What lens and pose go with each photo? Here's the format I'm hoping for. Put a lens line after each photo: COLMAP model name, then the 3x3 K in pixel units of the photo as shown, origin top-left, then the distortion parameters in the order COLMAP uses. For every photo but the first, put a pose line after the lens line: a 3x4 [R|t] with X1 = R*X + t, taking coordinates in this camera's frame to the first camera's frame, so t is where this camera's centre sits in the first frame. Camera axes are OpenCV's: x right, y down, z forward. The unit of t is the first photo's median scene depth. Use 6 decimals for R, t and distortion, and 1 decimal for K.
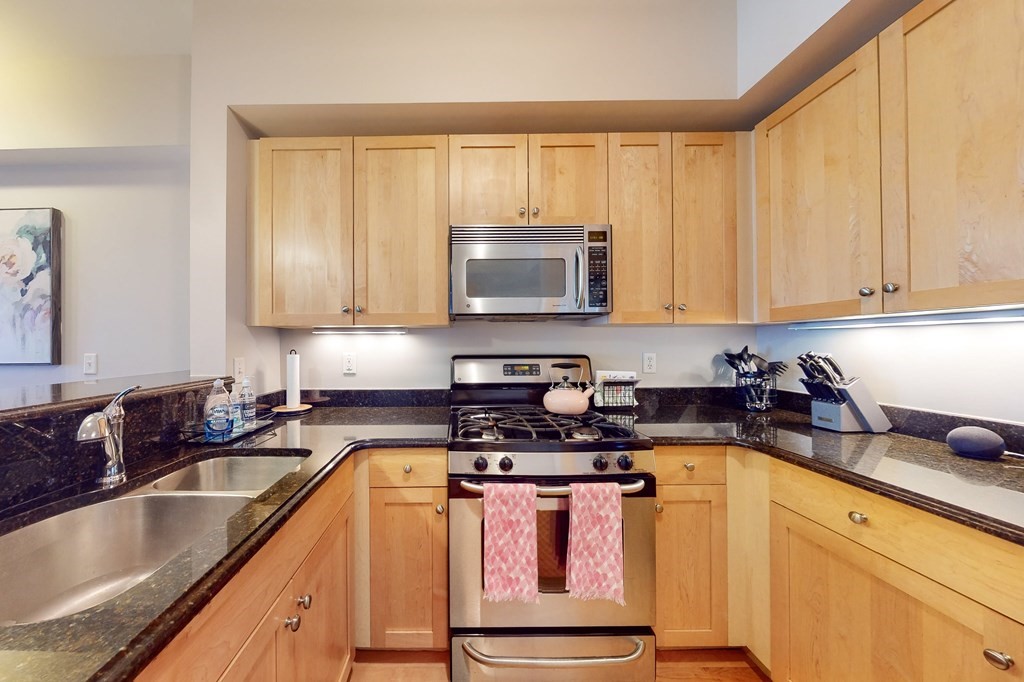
lens RADIAL K [[333.0, 0, 456.7], [0, 333.0, 343.5], [0, 0, 1]] dist [-0.007704, -0.000119]
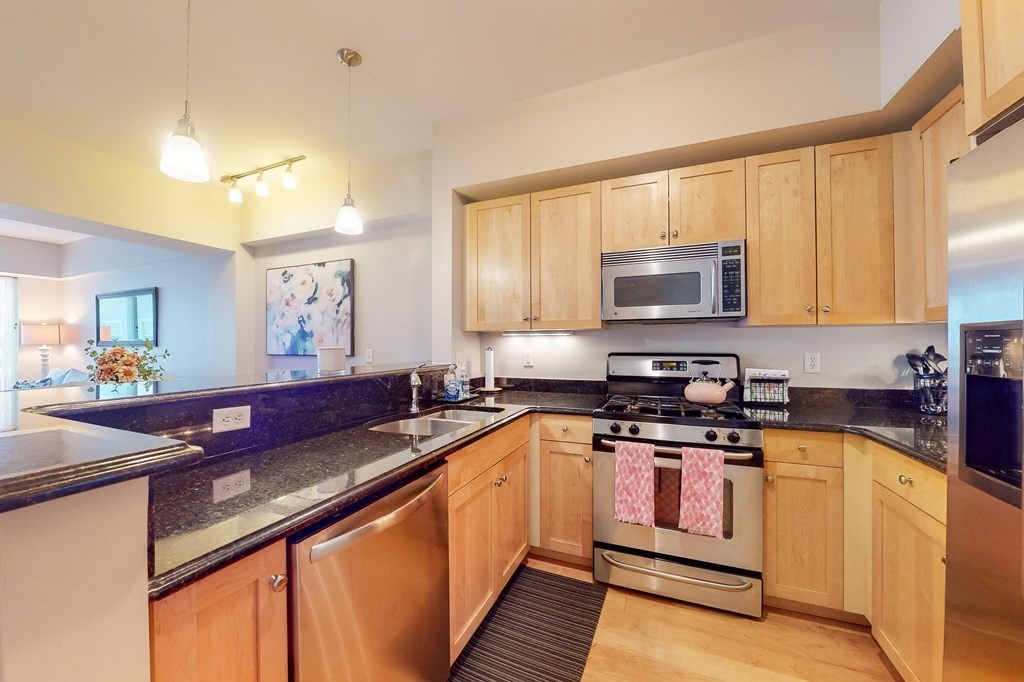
lens RADIAL K [[384.8, 0, 494.6], [0, 384.8, 342.6], [0, 0, 1]] dist [-0.014960, -0.000053]
pose [[0.917881, 0.000197, -0.396856, 0.190635], [-0.001312, 0.999996, -0.002538, 0.002039], [0.396854, 0.002851, 0.917877, -0.539554]]
